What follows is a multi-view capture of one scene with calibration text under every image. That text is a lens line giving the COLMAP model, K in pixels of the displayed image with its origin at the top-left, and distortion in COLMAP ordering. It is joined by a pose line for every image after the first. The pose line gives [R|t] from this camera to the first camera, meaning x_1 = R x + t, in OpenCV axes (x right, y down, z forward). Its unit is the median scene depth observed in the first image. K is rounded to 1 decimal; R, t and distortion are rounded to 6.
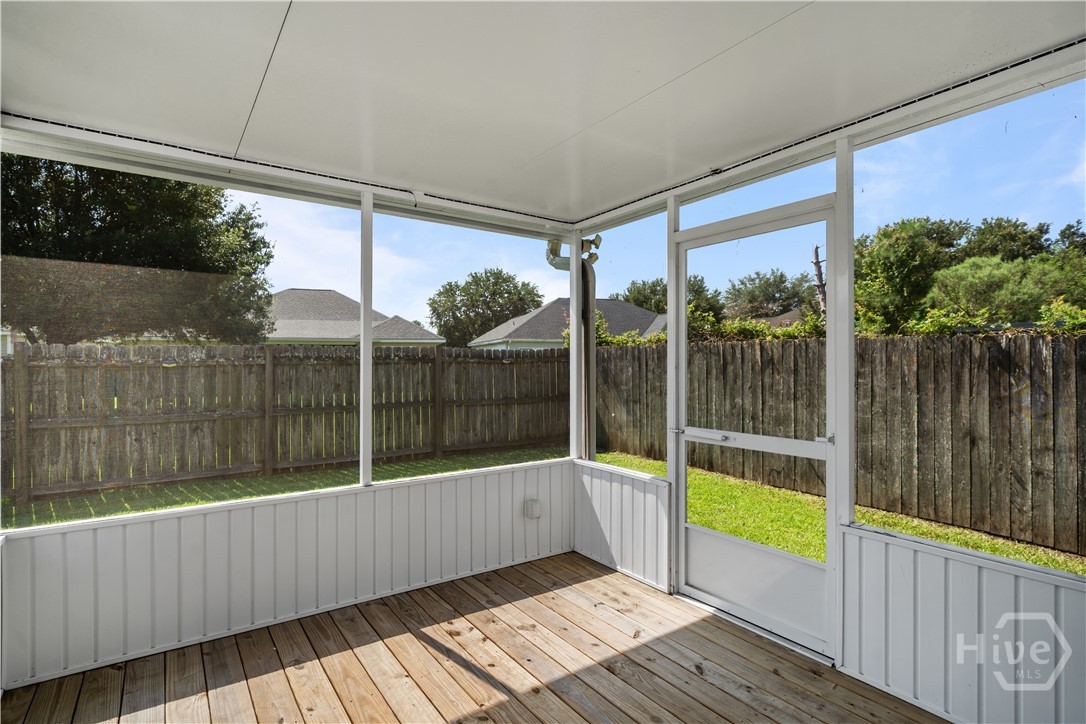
lens RADIAL K [[547.8, 0, 520.6], [0, 547.8, 359.3], [0, 0, 1]] dist [0.002680, 0.001855]
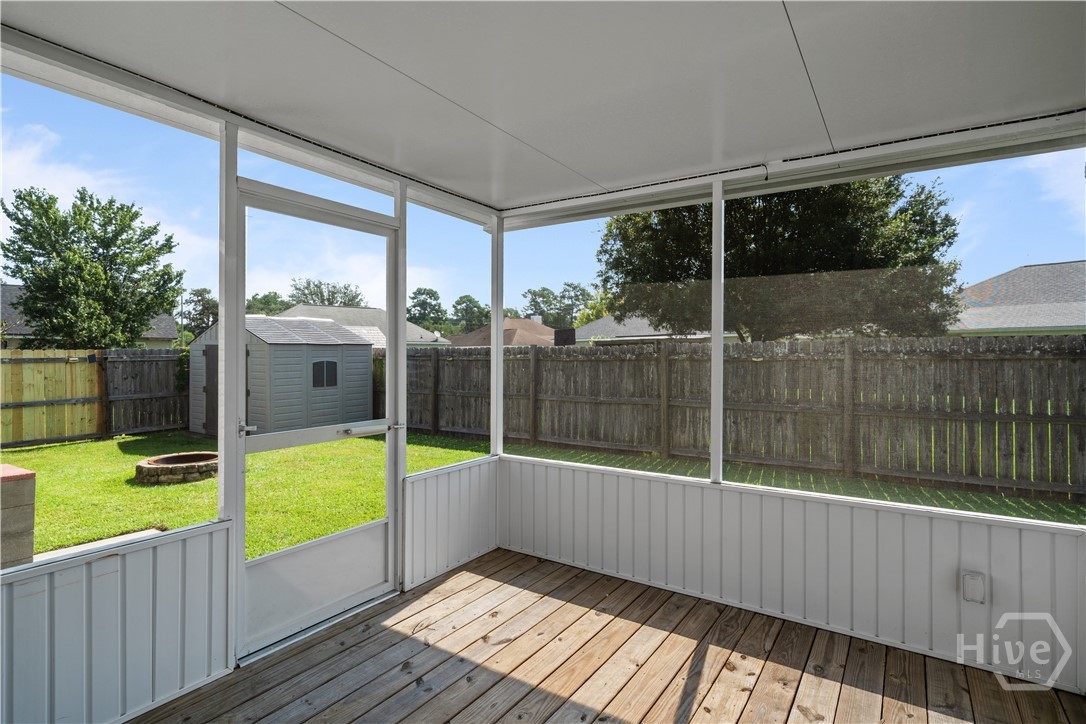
lens RADIAL K [[547.8, 0, 537.0], [0, 547.8, 355.3], [0, 0, 1]] dist [0.002680, 0.001855]
pose [[0.377383, -0.001037, -0.926057, 0.501443], [0.001497, 0.999999, -0.000510, 0.003063], [0.926056, -0.001194, 0.377384, 0.337379]]
